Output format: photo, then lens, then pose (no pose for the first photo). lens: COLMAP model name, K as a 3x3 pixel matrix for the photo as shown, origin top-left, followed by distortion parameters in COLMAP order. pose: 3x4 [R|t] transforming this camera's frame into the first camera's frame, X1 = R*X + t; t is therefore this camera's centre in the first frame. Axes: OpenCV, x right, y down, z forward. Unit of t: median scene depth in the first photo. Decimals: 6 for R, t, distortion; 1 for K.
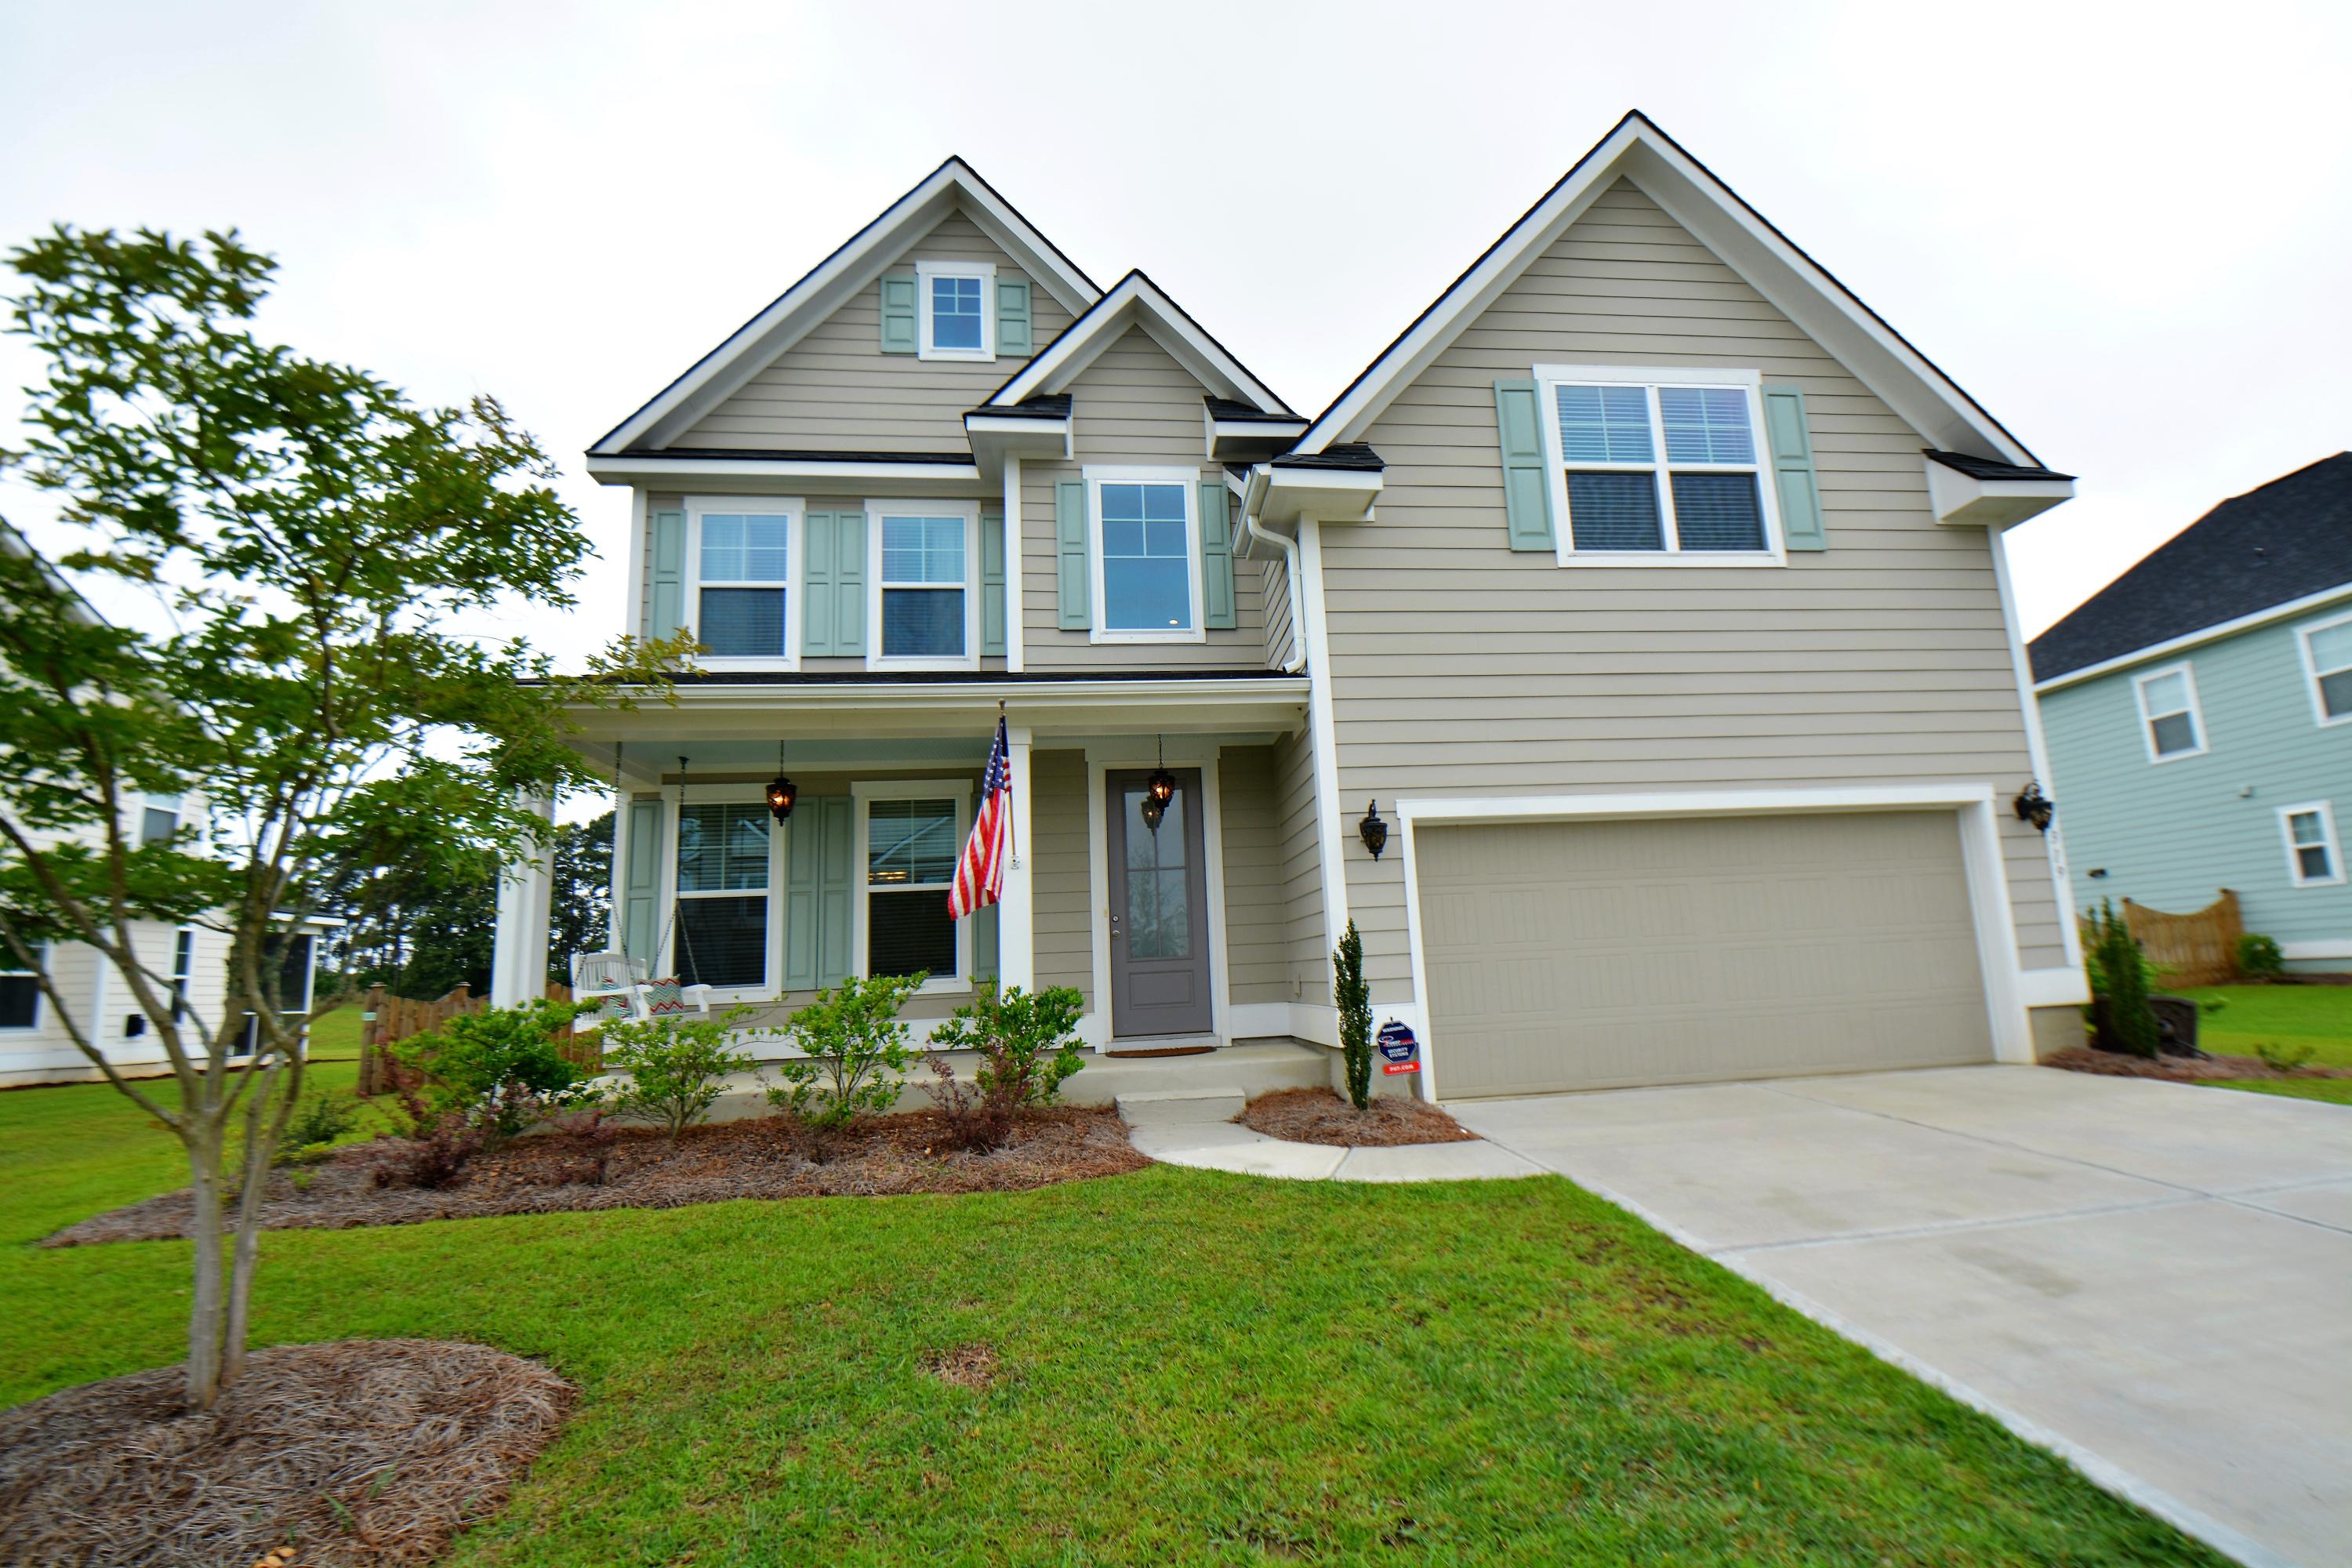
lens RADIAL K [[1023.2, 0, 1191.4], [0, 1023.2, 797.7], [0, 0, 1]] dist [0.020035, -0.018517]
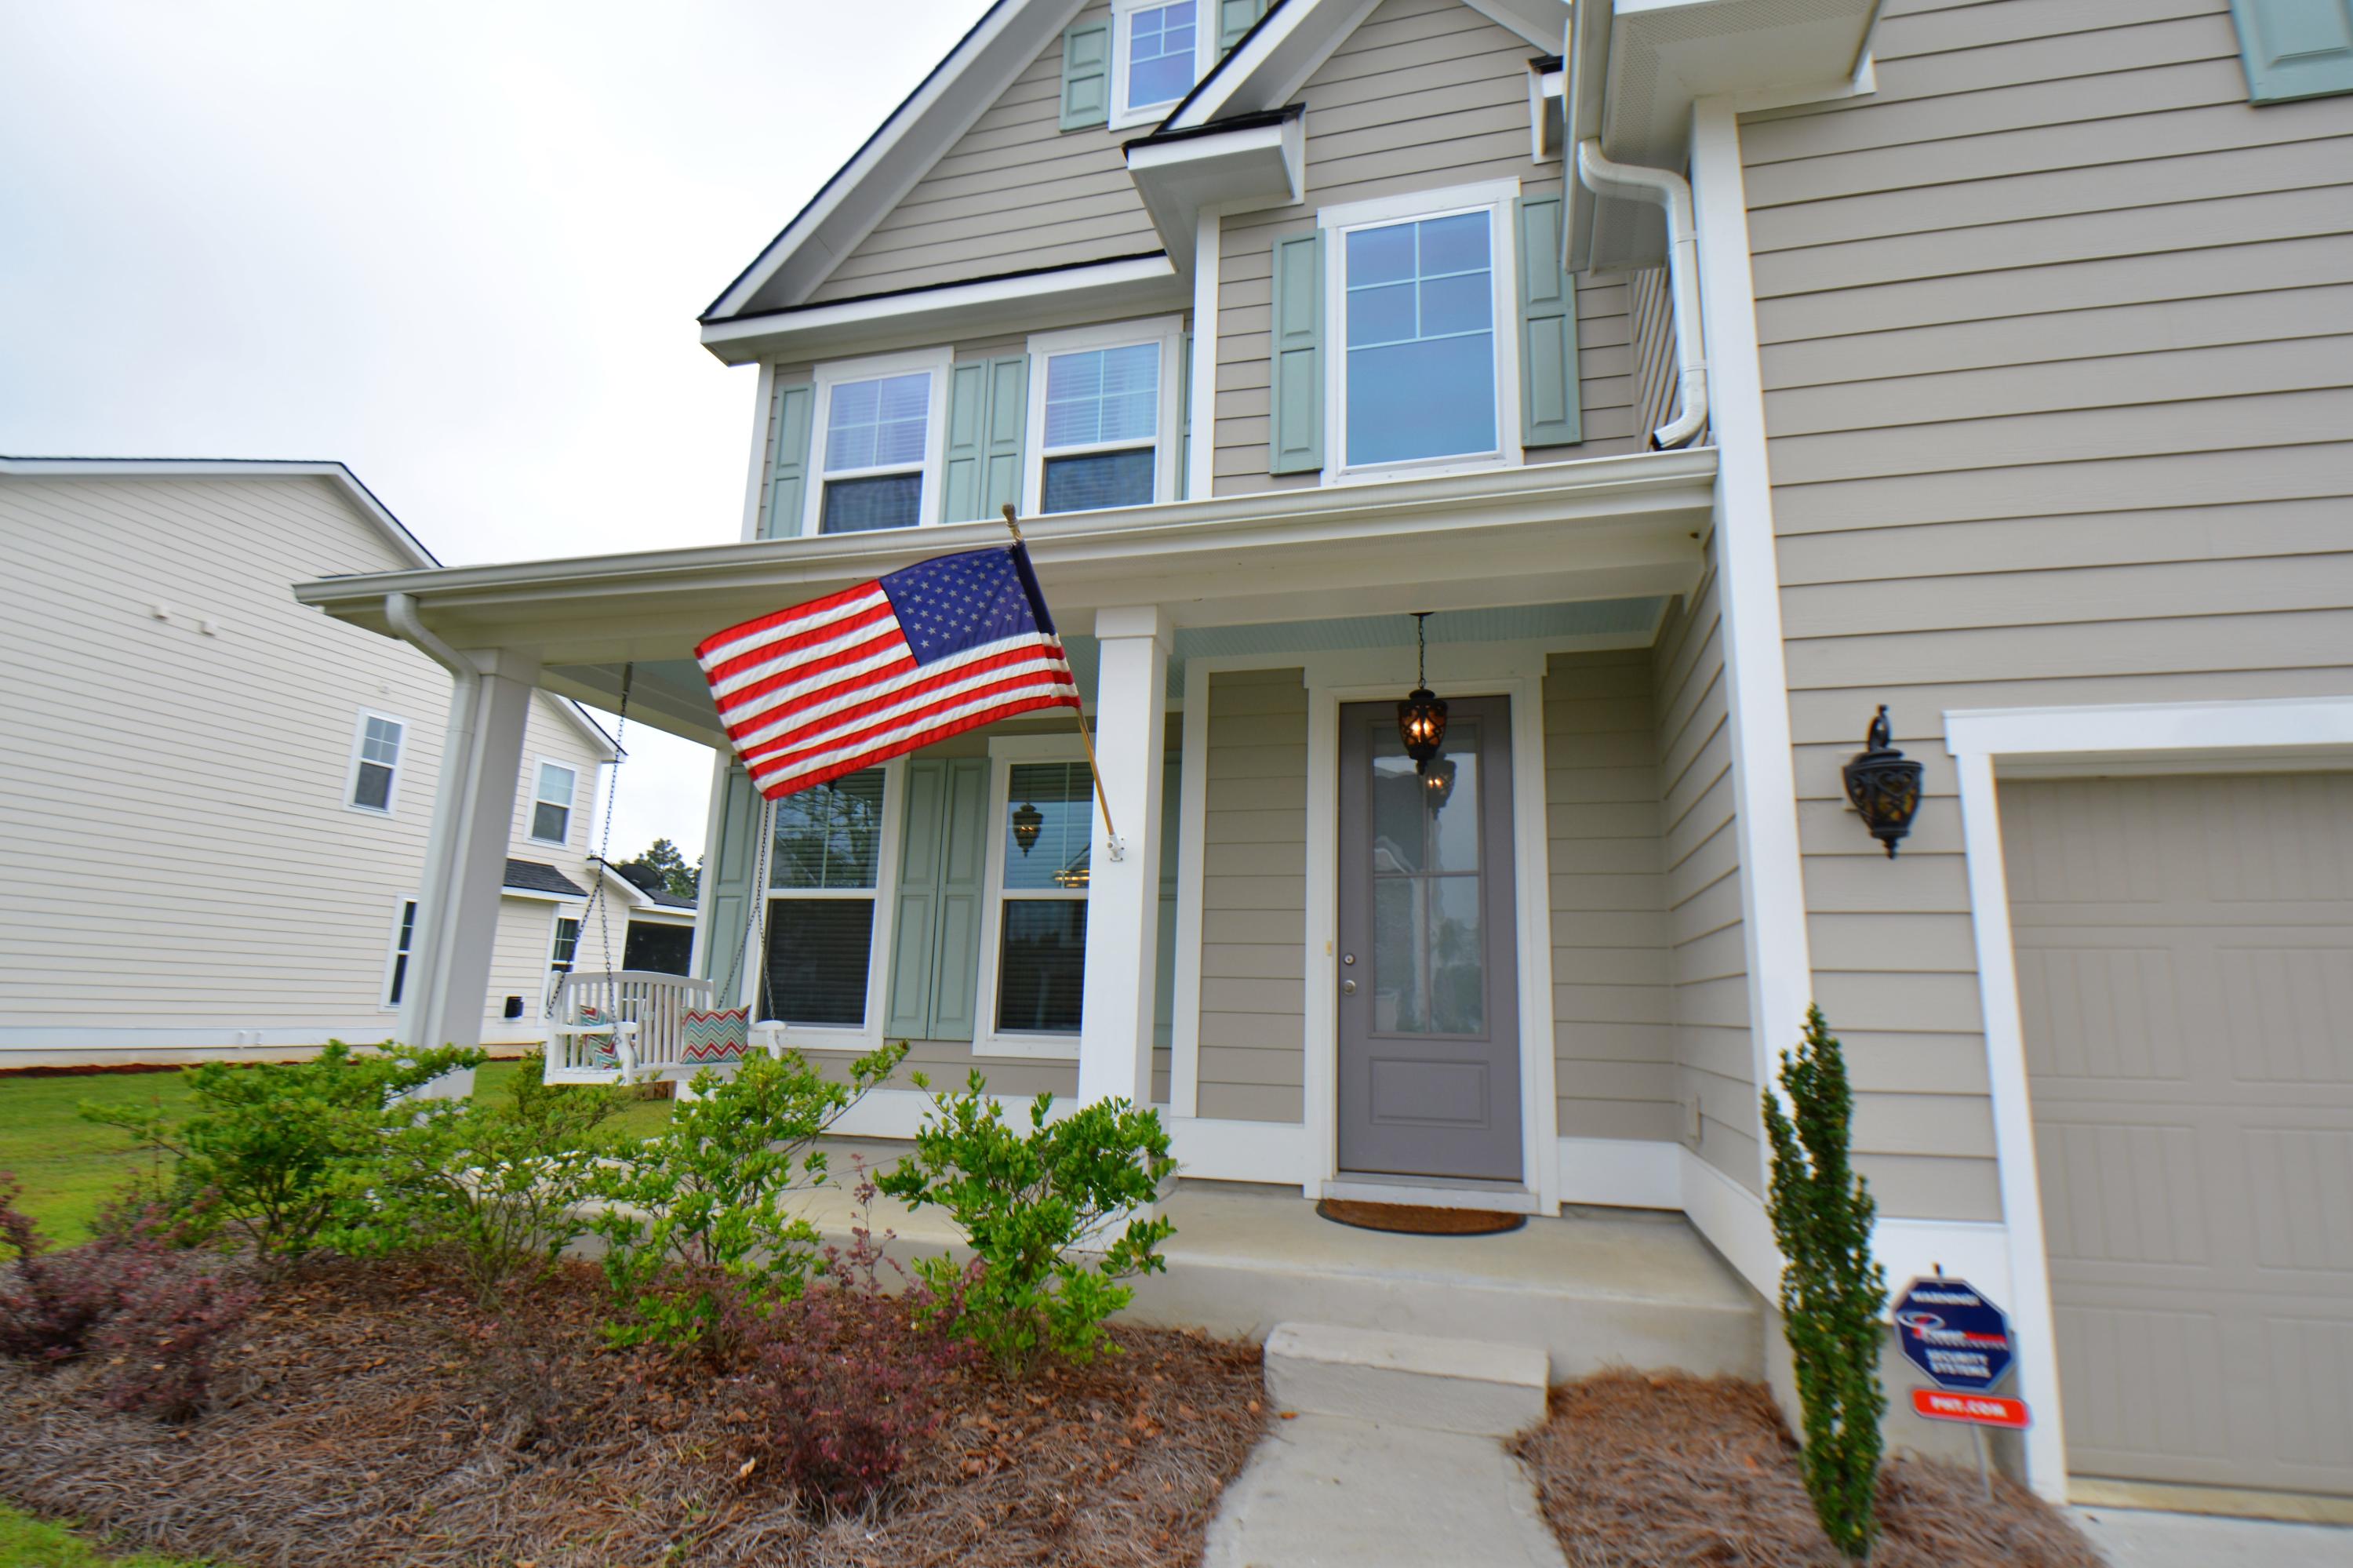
lens RADIAL K [[1087.7, 0, 1199.5], [0, 1087.7, 800.0], [0, 0, 1]] dist [0.019311, -0.023892]
pose [[0.934793, 0.001605, -0.355189, 0.061334], [-0.005048, 0.999949, -0.008766, 0.034055], [0.355157, 0.009987, 0.934753, 0.388765]]
